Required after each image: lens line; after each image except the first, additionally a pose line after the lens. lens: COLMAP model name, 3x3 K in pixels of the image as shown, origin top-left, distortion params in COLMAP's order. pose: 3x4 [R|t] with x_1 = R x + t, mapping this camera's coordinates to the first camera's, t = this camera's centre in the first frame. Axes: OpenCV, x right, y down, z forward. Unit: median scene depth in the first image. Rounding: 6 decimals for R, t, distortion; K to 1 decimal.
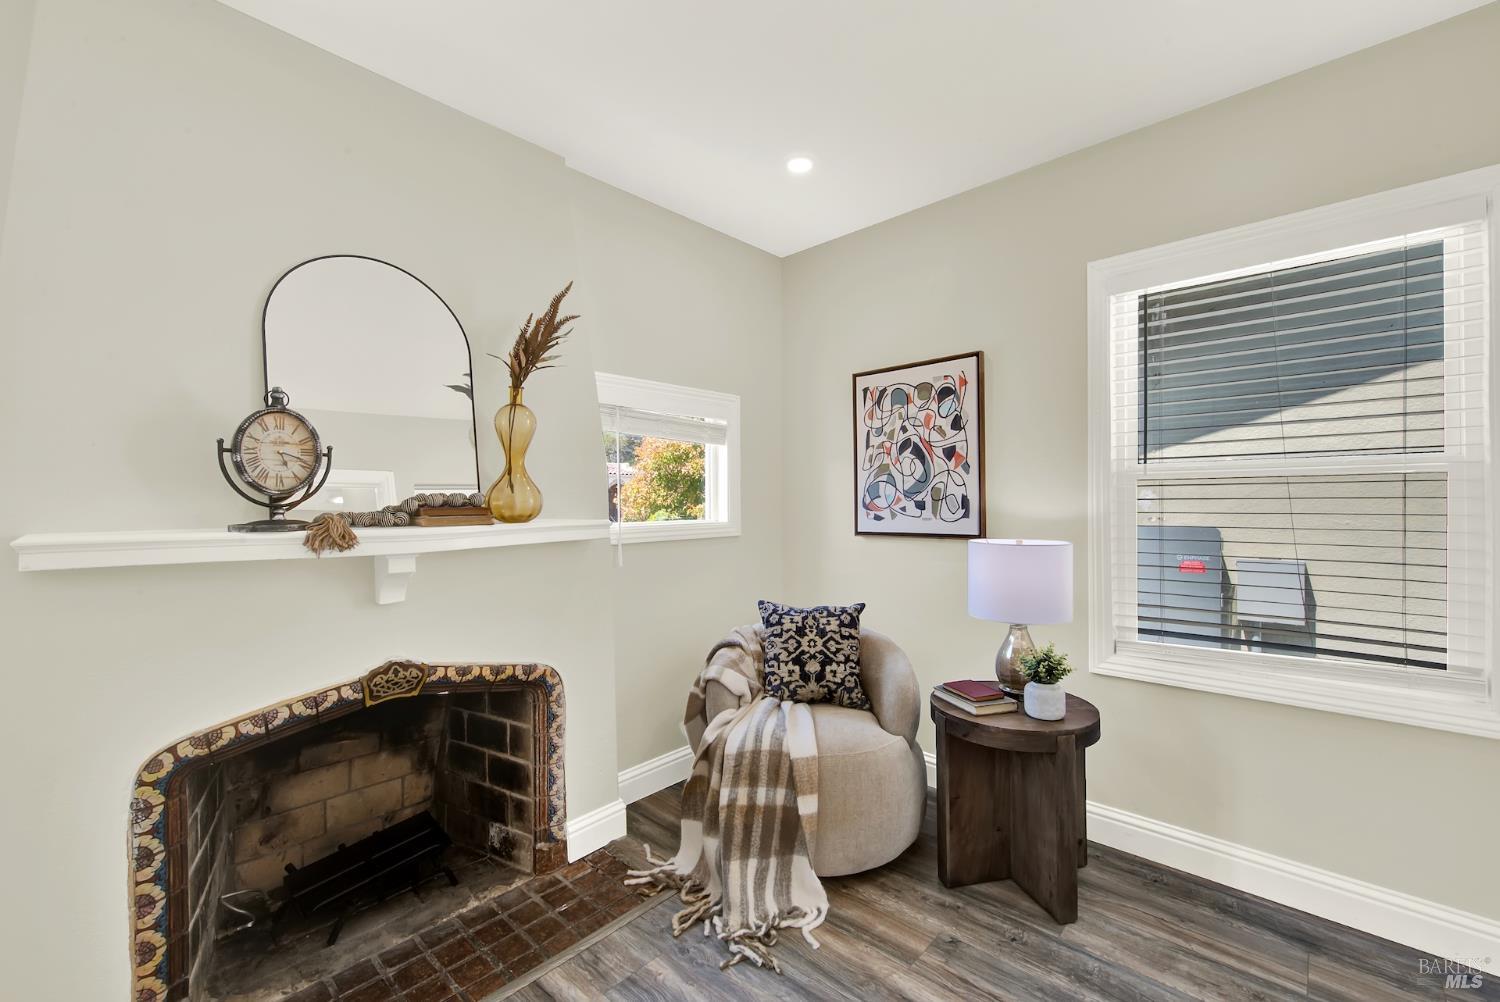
lens RADIAL K [[598.8, 0, 757.0], [0, 598.8, 504.5], [0, 0, 1]] dist [0.004244, -0.002970]
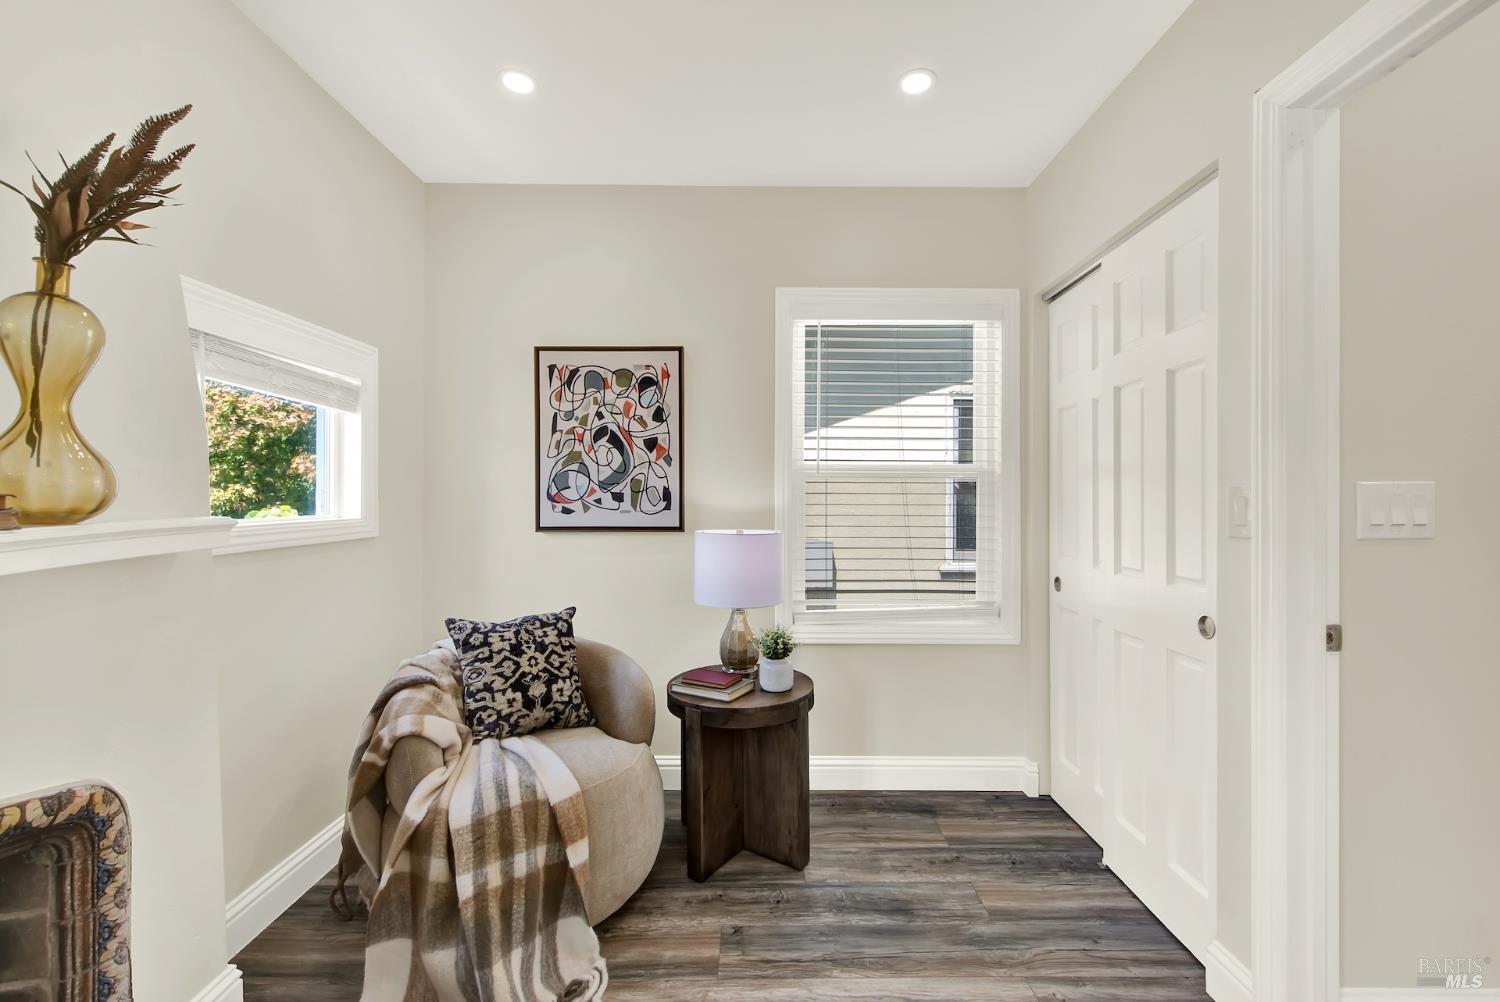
lens RADIAL K [[603.9, 0, 749.3], [0, 603.9, 497.4], [0, 0, 1]] dist [0.002897, -0.002943]
pose [[0.738678, 0.007295, 0.674018, -0.270274], [-0.006274, 0.999973, -0.003947, 0.004978], [-0.674029, -0.001313, 0.738704, 0.185900]]
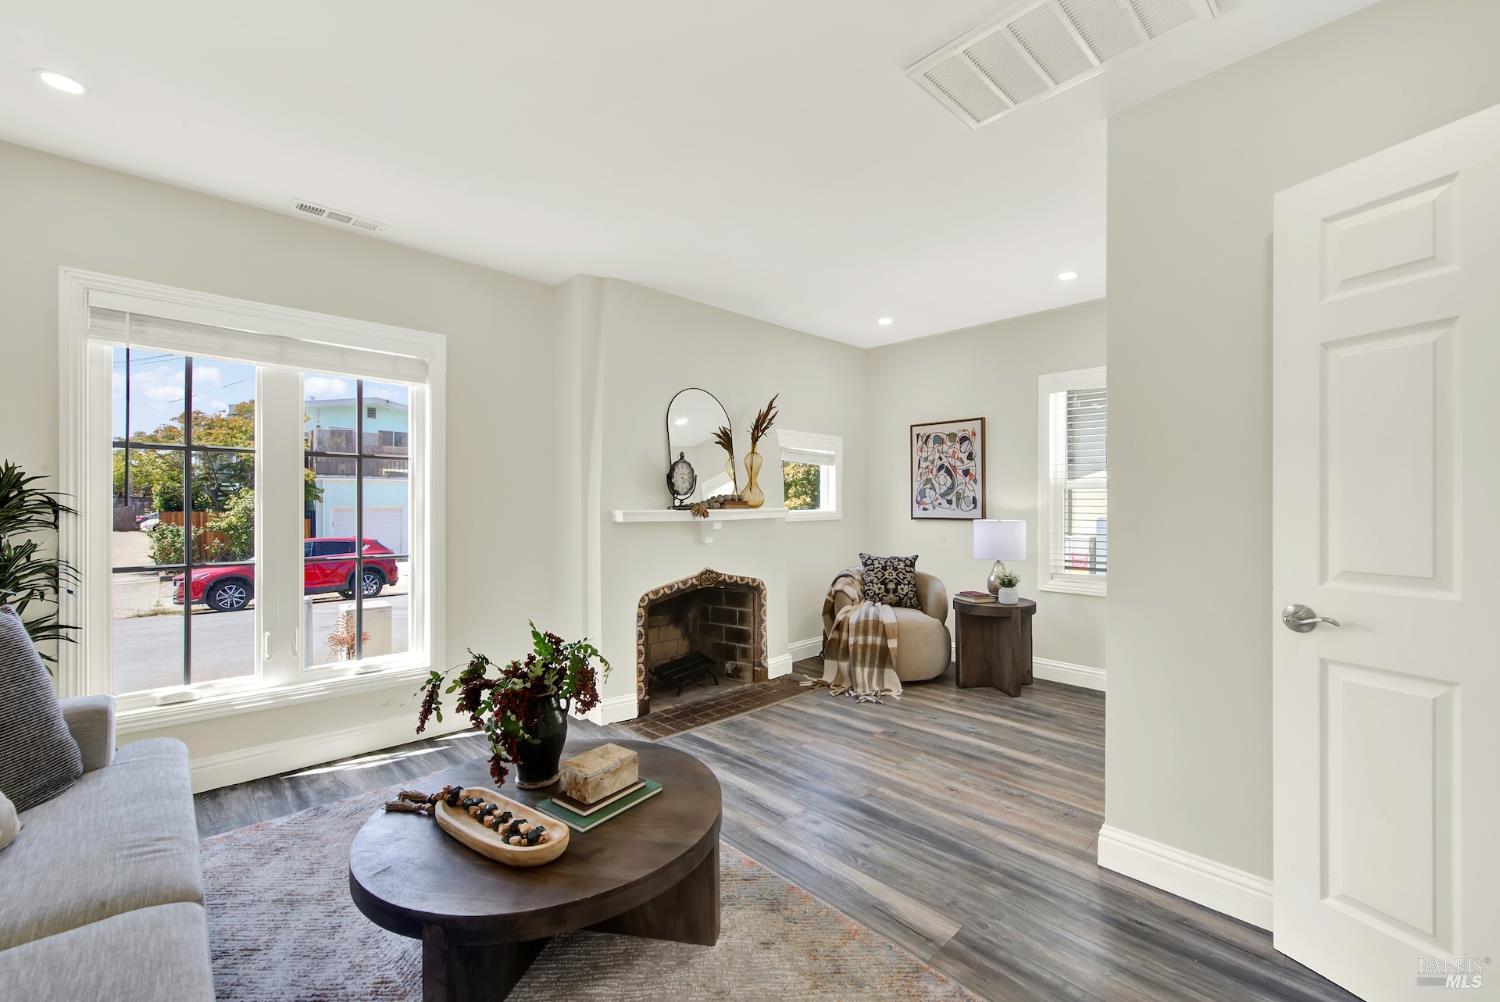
lens RADIAL K [[591.8, 0, 761.8], [0, 591.8, 499.8], [0, 0, 1]] dist [0.001130, -0.000062]
pose [[0.998430, 0.006116, -0.055671, -0.225412], [-0.006404, 0.999967, -0.004984, 0.009096], [0.055638, 0.005333, 0.998437, -0.951193]]
